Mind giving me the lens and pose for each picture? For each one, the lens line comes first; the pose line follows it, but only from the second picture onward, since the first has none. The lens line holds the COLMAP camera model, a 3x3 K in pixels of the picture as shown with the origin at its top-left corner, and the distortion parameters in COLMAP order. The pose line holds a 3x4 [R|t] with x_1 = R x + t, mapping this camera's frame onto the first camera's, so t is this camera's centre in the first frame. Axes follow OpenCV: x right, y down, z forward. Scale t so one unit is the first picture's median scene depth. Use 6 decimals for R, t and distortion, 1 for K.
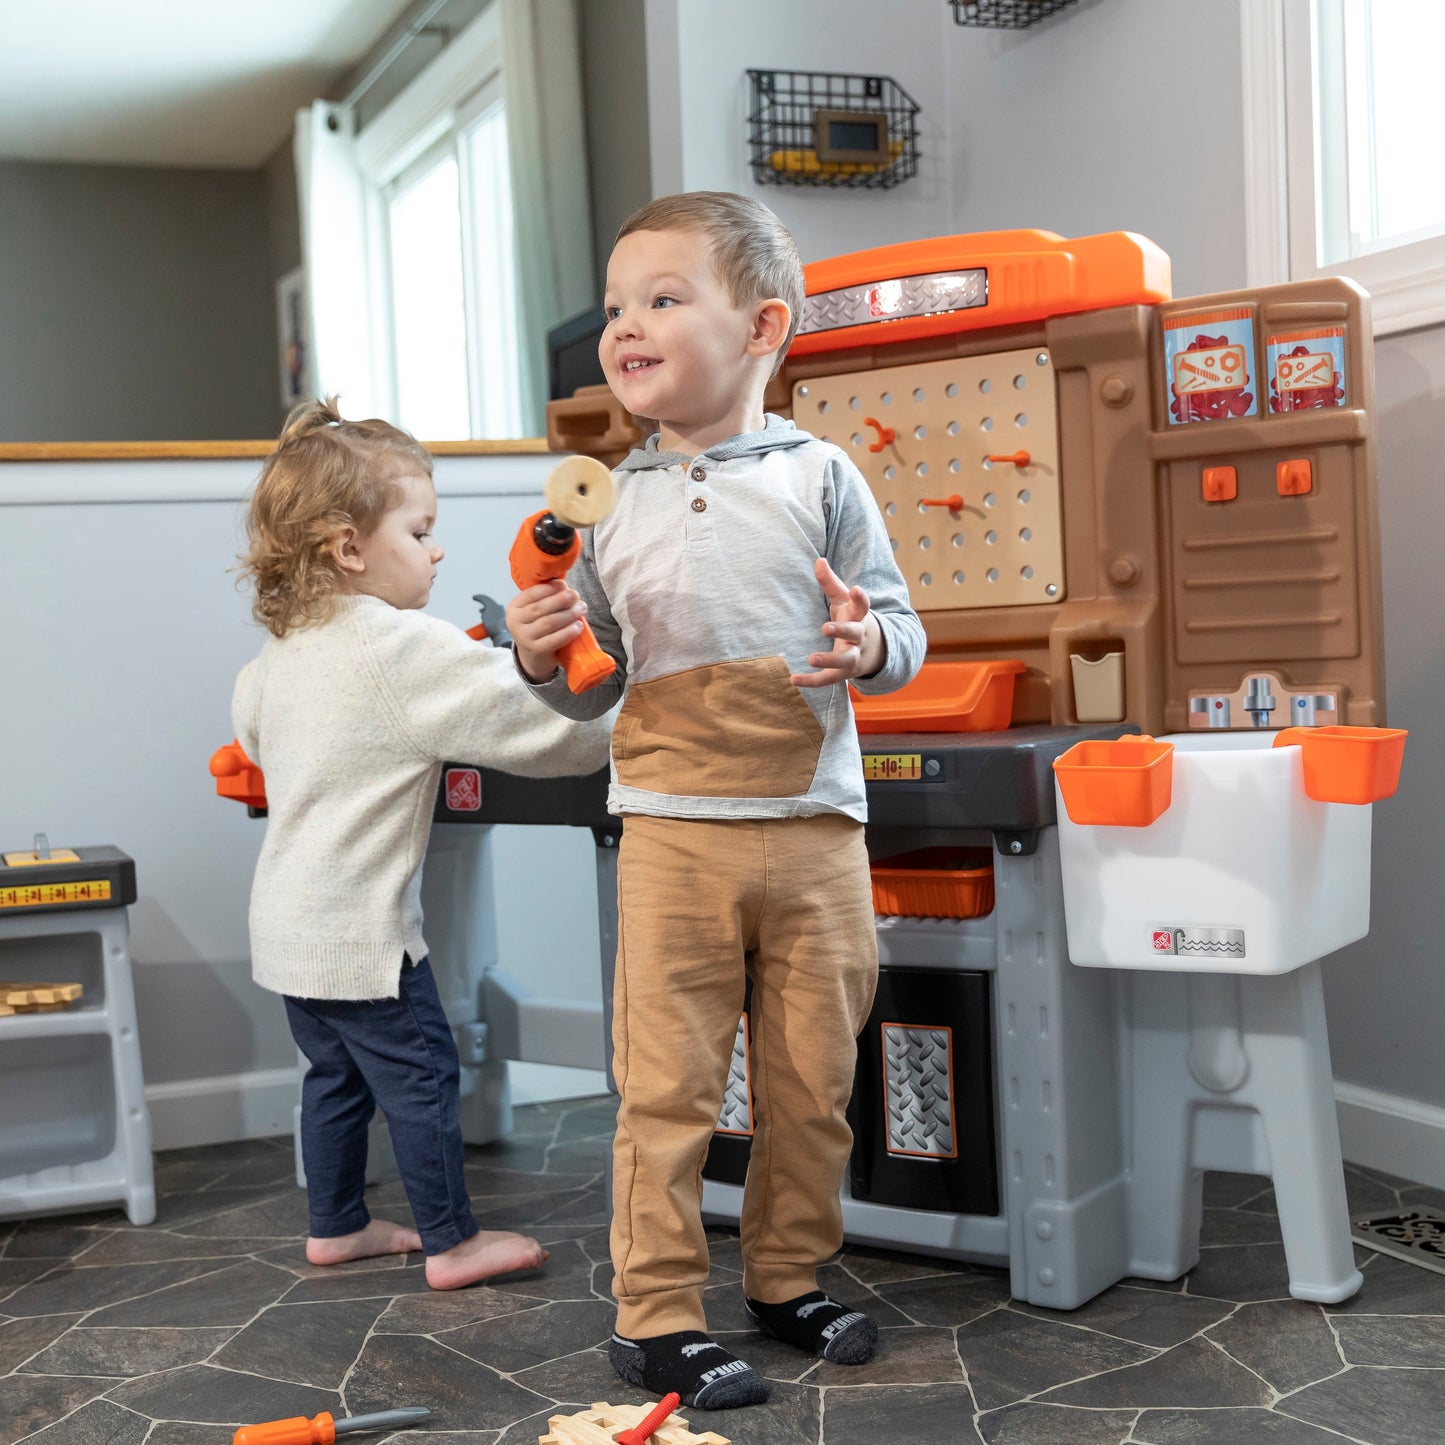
lens RADIAL K [[2098.5, 0, 611.9], [0, 2098.5, 722.2], [0, 0, 1]] dist [0.036623, -0.020101]
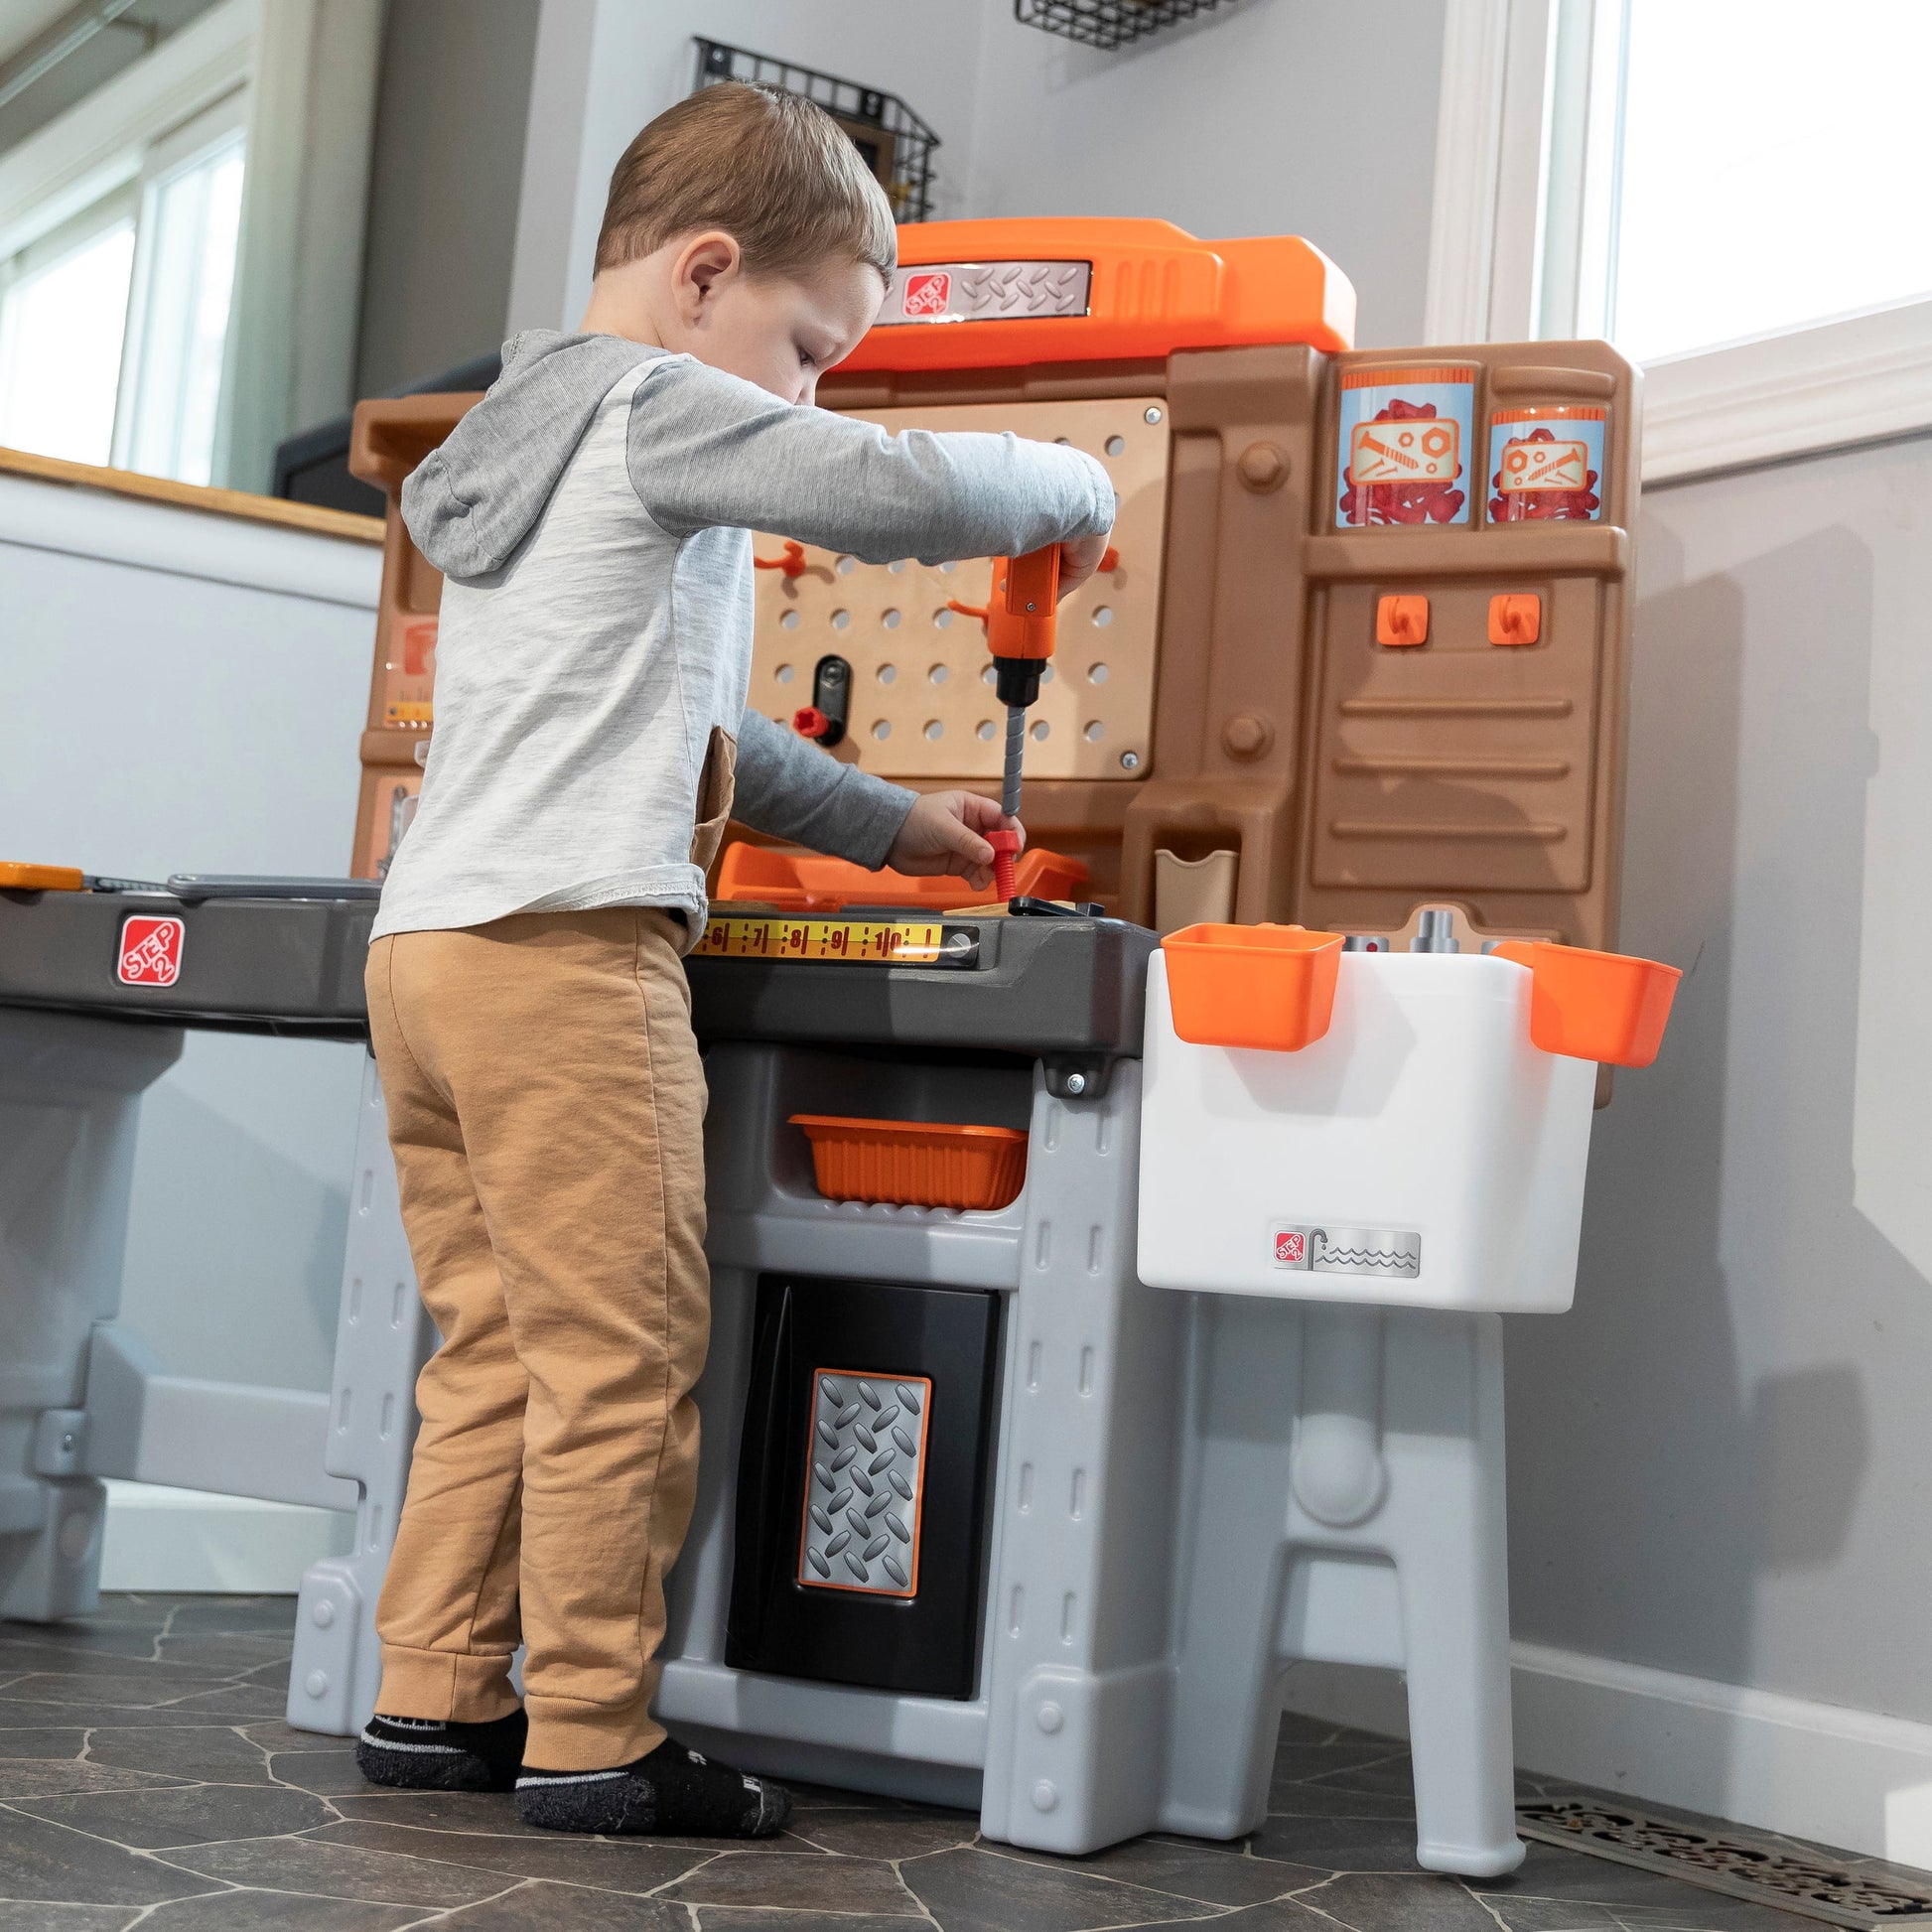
lens RADIAL K [[3284.4, 0, 836.6], [0, 3284.4, 782.5], [0, 0, 1]] dist [0.039747, -0.046652]
pose [[0.971096, 0.153727, 0.182595, -0.066451], [-0.120744, 0.976270, -0.179769, 0.146019], [-0.205898, 0.152526, 0.966614, 0.044371]]
